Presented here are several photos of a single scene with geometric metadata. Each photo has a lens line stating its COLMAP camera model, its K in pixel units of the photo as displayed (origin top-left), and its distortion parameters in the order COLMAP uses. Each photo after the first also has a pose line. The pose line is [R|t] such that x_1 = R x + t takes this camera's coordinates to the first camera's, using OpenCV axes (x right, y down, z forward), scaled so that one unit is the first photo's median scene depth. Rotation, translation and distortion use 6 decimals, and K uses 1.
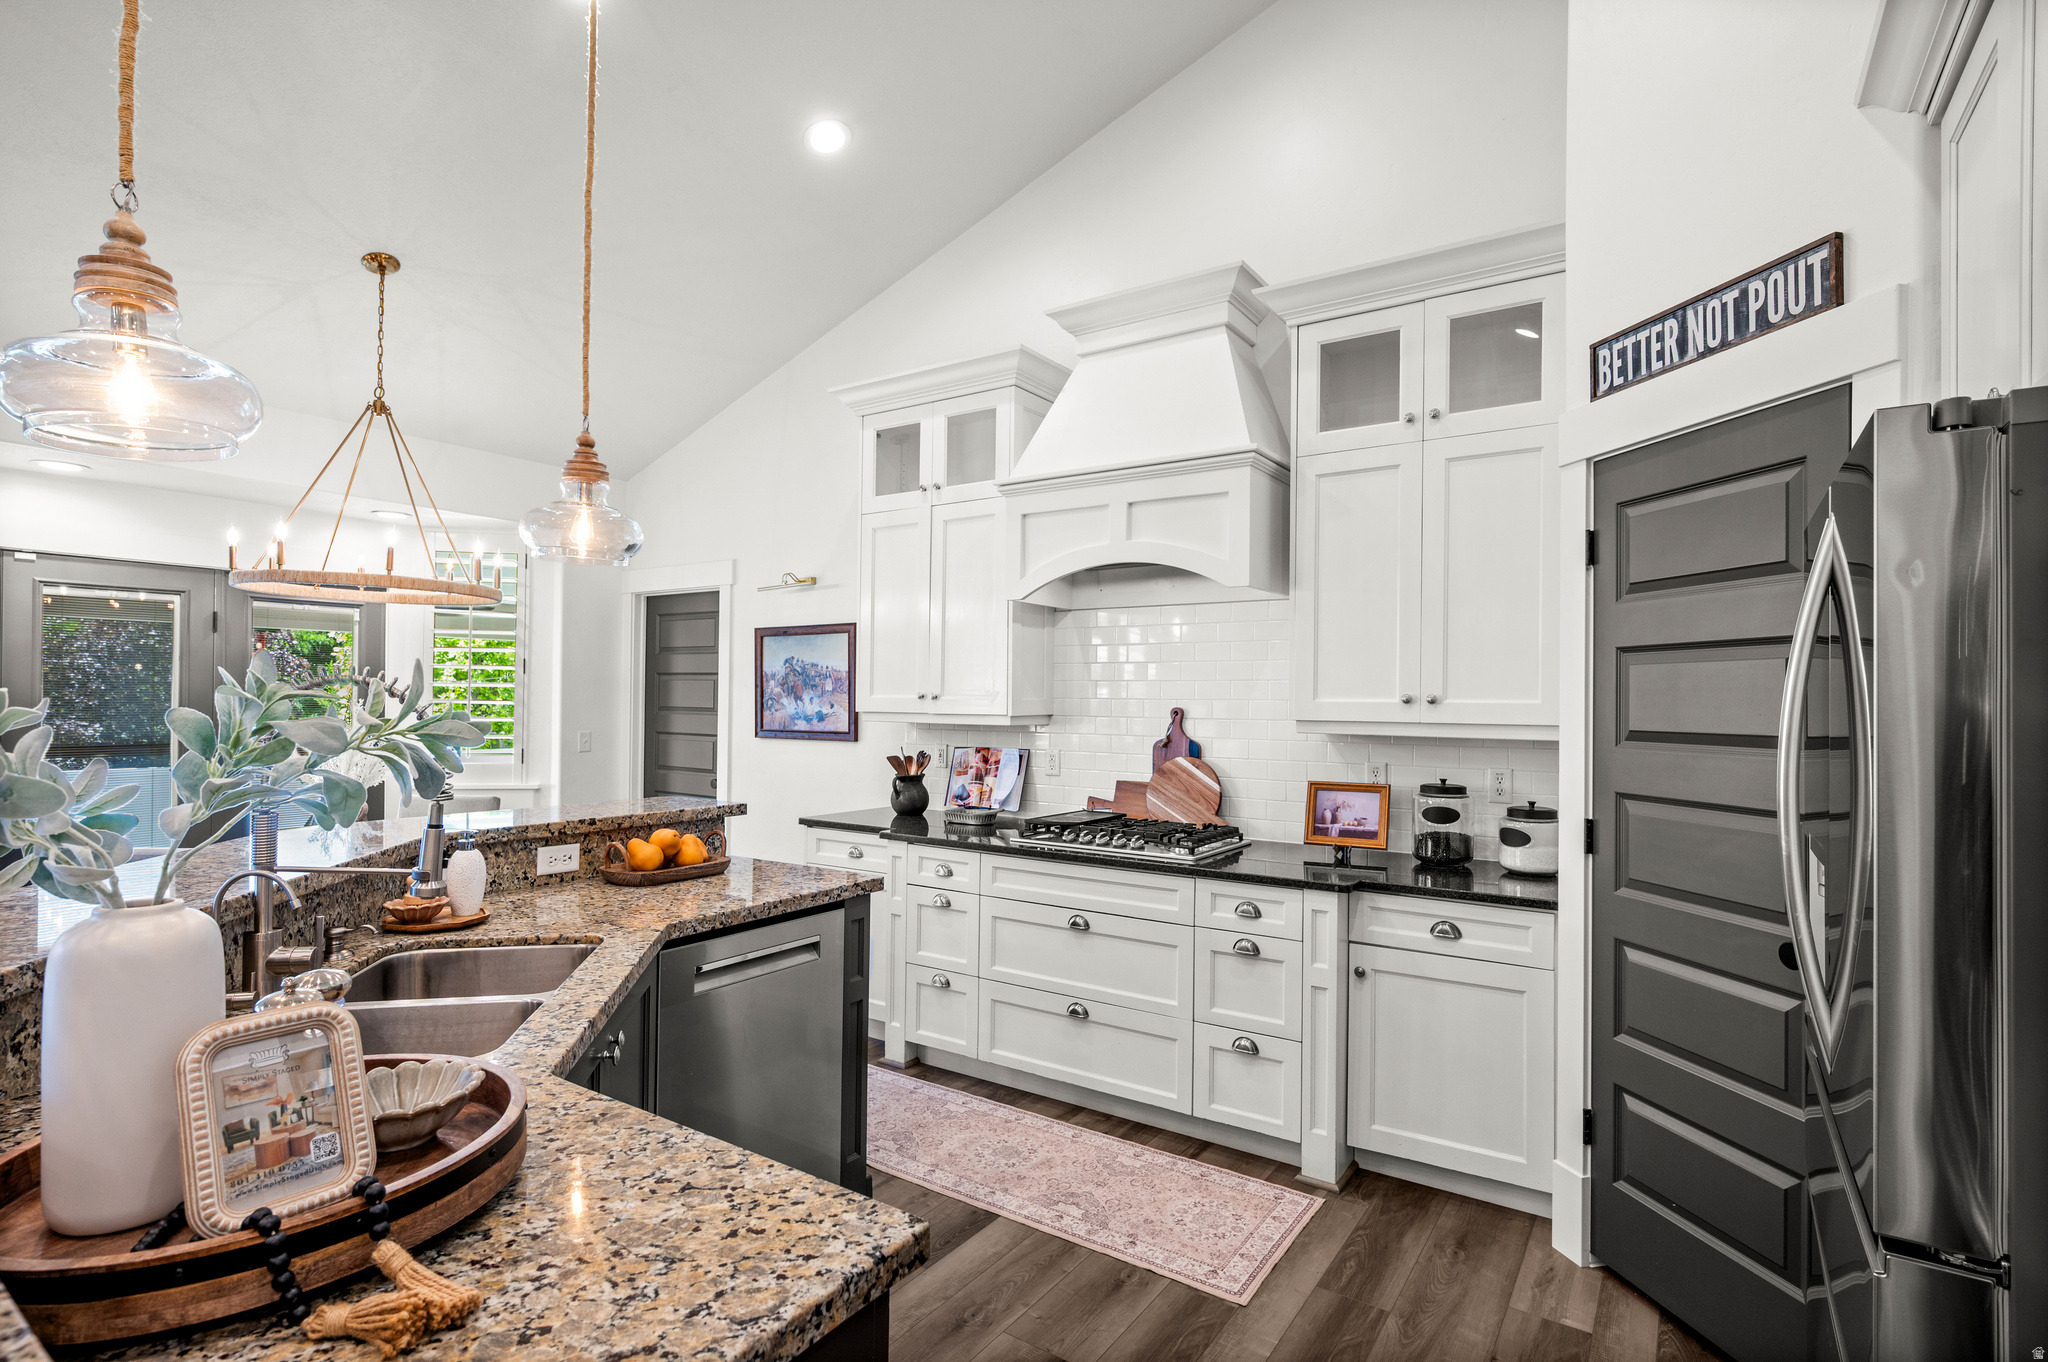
lens RADIAL K [[992.6, 0, 1022.9], [0, 992.6, 682.7], [0, 0, 1]] dist [-0.009937, 0.002110]
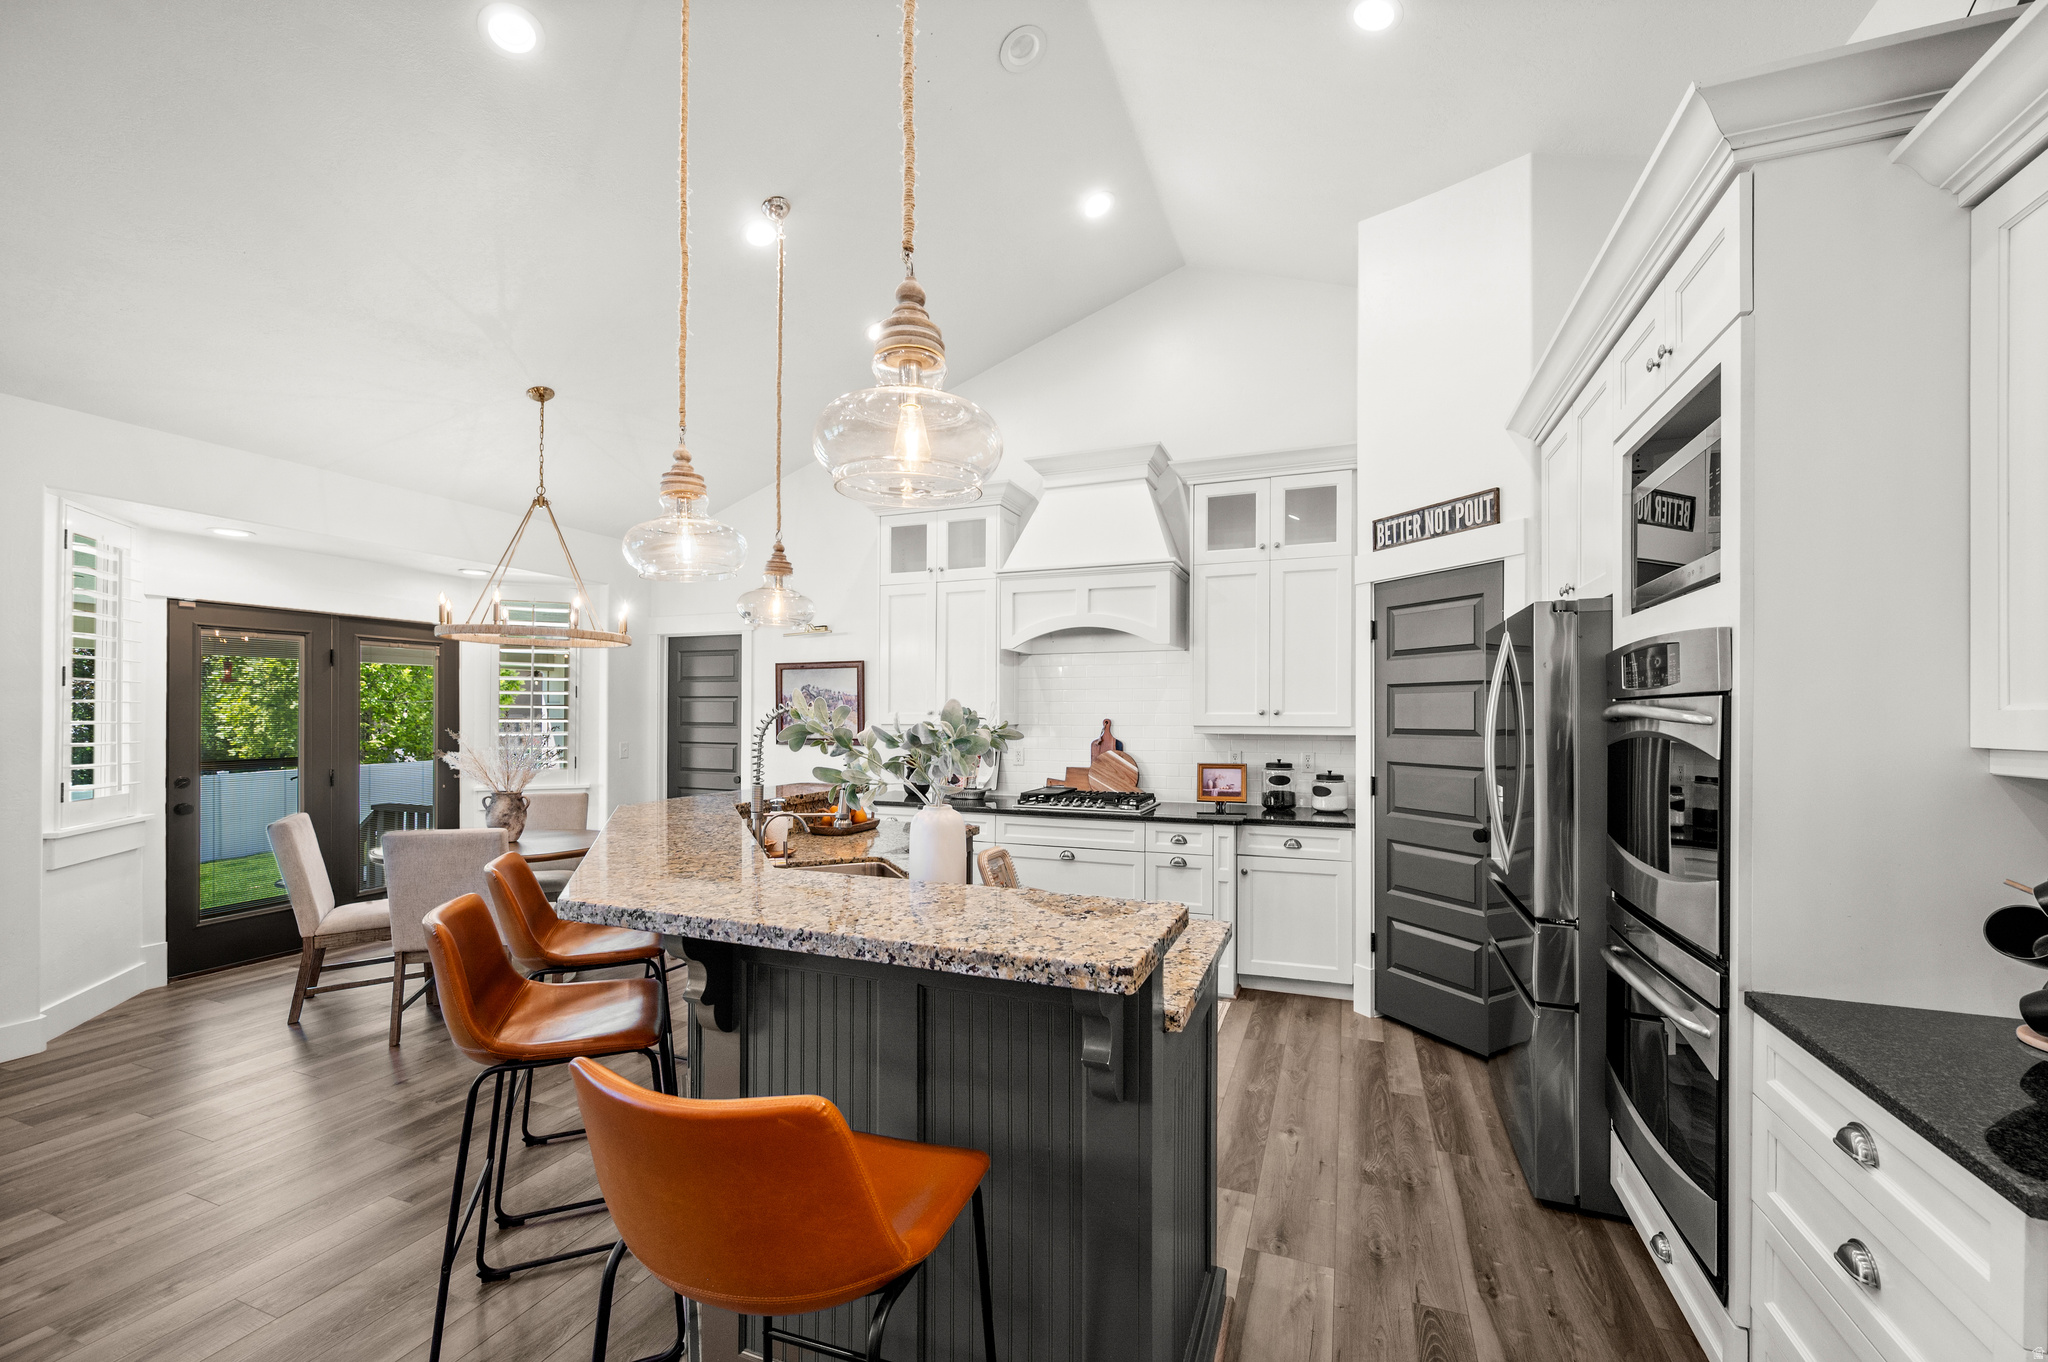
lens RADIAL K [[817.1, 0, 1027.1], [0, 817.1, 701.8], [0, 0, 1]] dist [-0.004014, 0.000289]
pose [[0.975906, -0.006247, 0.218104, -0.317060], [0.005299, 0.999974, 0.004931, -0.010966], [-0.218129, -0.003656, 0.975913, -0.283698]]
